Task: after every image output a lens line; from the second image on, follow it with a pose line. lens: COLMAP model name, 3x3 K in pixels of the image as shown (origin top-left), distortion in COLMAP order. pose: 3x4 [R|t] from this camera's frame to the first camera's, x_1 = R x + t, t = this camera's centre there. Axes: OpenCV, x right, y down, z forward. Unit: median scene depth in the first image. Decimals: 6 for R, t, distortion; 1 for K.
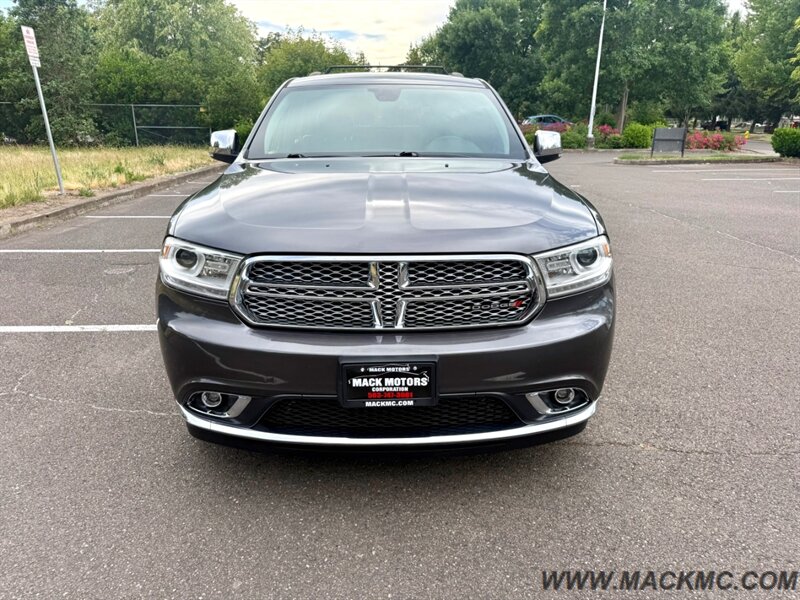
lens RADIAL K [[574.1, 0, 401.6], [0, 574.1, 295.5], [0, 0, 1]] dist [0.010101, -0.027283]
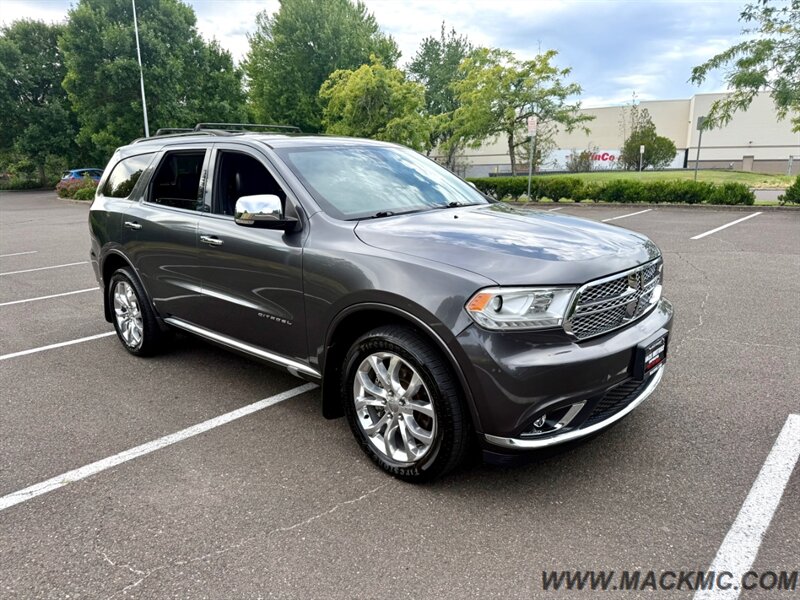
lens RADIAL K [[590.1, 0, 410.4], [0, 590.1, 299.2], [0, 0, 1]] dist [-0.063405, 0.030802]
pose [[0.680563, -0.172912, 0.711994, -1.198604], [0.229118, 0.973244, 0.017355, -0.122107], [-0.695945, 0.151319, 0.701971, 0.307610]]
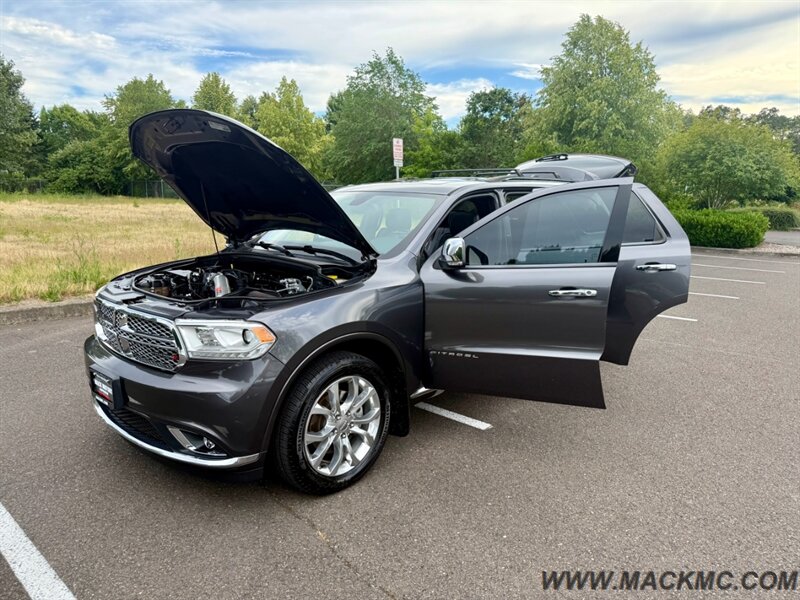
lens RADIAL K [[580.2, 0, 400.0], [0, 580.2, 300.0], [0, 0, 1]] dist [0.000545, -0.003080]
pose [[0.705977, 0.127203, -0.696718, 1.329460], [-0.213557, 0.976185, -0.038169, -0.156650], [0.675270, 0.175736, 0.716329, 0.301190]]
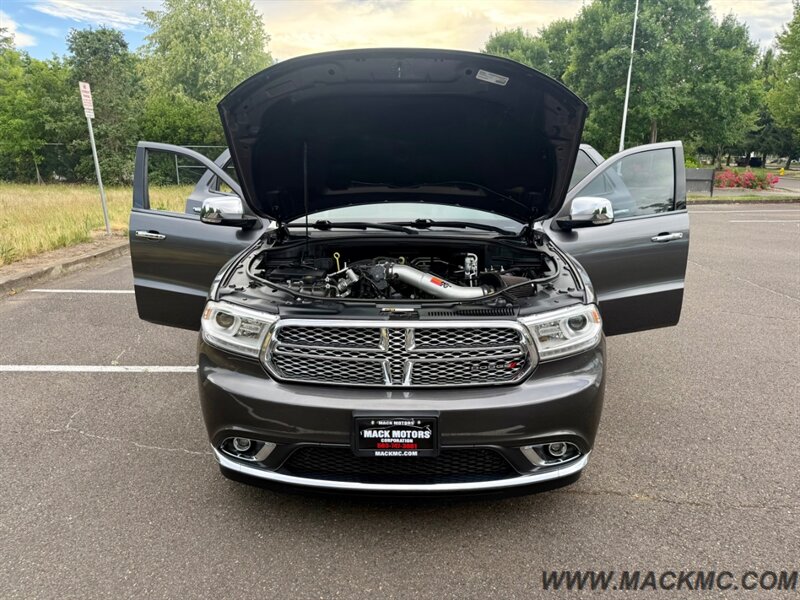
lens RADIAL K [[578.3, 0, 402.1], [0, 578.3, 287.8], [0, 0, 1]] dist [-0.004973, -0.007801]
pose [[0.998590, 0.010679, -0.051994, 0.038153], [-0.014241, 0.997541, -0.068627, -0.048832], [0.051133, 0.069271, 0.996287, -0.130642]]
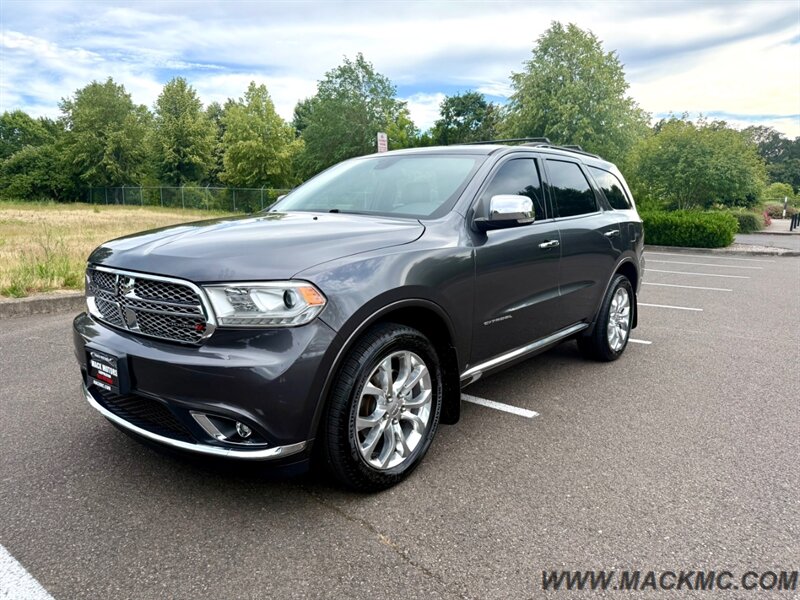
lens RADIAL K [[578.3, 0, 405.2], [0, 578.3, 299.6], [0, 0, 1]] dist [-0.003543, -0.000847]
pose [[0.754652, 0.103992, -0.647832, 1.069935], [-0.196435, 0.977881, -0.071852, -0.031157], [0.626031, 0.181479, 0.758387, 0.337985]]
